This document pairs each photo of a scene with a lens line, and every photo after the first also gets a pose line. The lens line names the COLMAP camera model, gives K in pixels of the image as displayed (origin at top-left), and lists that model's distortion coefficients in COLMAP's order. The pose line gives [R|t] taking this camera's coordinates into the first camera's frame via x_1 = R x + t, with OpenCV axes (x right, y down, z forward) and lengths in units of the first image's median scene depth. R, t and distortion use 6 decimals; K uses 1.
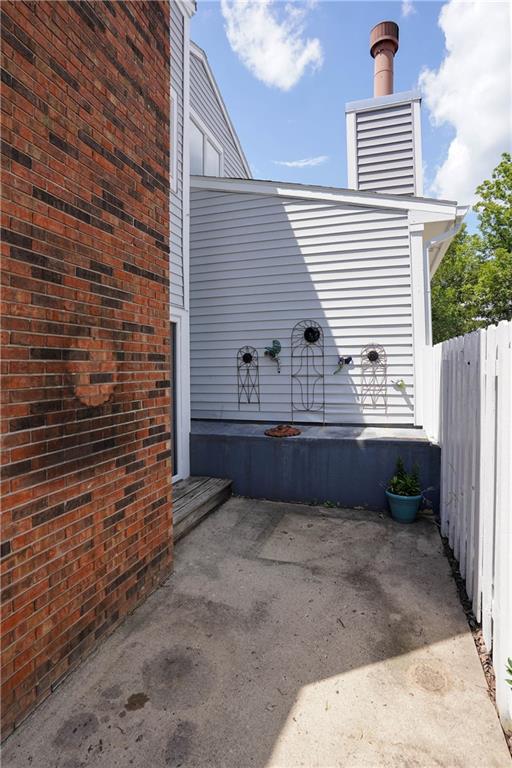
lens RADIAL K [[397.1, 0, 256.0], [0, 397.1, 384.0], [0, 0, 1]] dist [-0.088600, 0.042781]
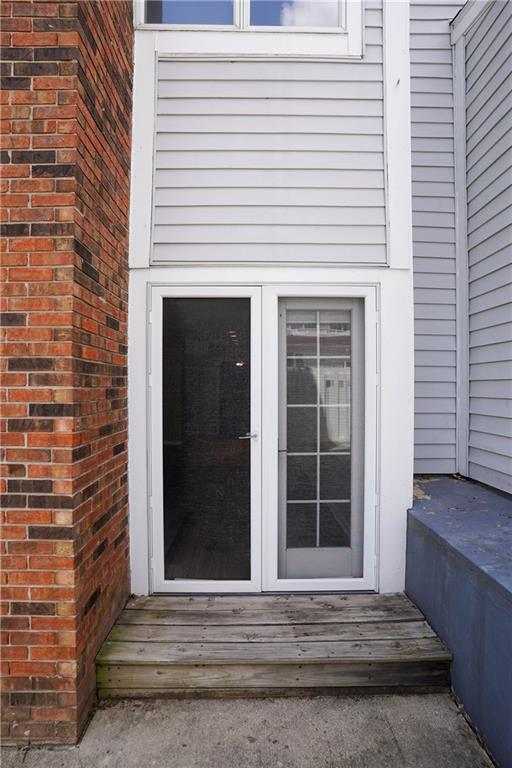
lens RADIAL K [[397.1, 0, 256.0], [0, 397.1, 384.0], [0, 0, 1]] dist [-0.088600, 0.042781]
pose [[0.331289, 0.026719, -0.943151, 0.415618], [-0.044991, 0.998909, 0.012496, -0.060938], [0.942456, 0.038293, 0.332130, 1.153860]]
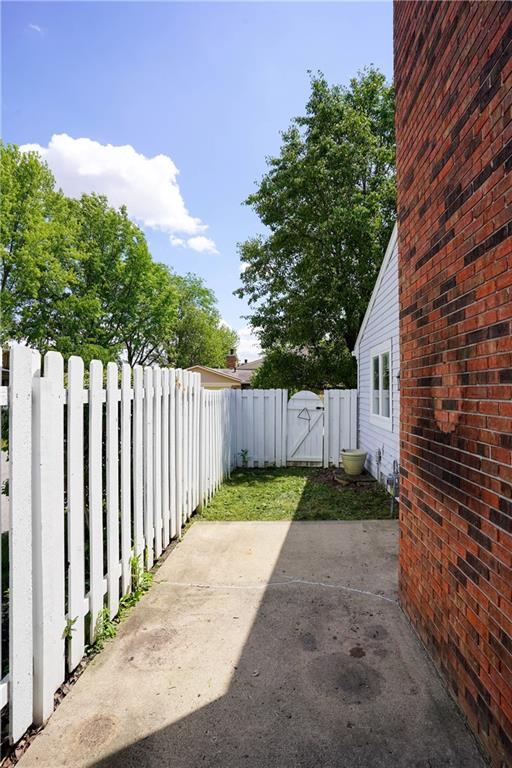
lens RADIAL K [[397.1, 0, 256.0], [0, 397.1, 384.0], [0, 0, 1]] dist [-0.088600, 0.042781]
pose [[-0.971299, 0.008553, -0.237708, 0.216248], [0.003217, 0.999734, 0.022827, -0.070370], [0.237840, 0.021407, -0.971068, 1.458753]]
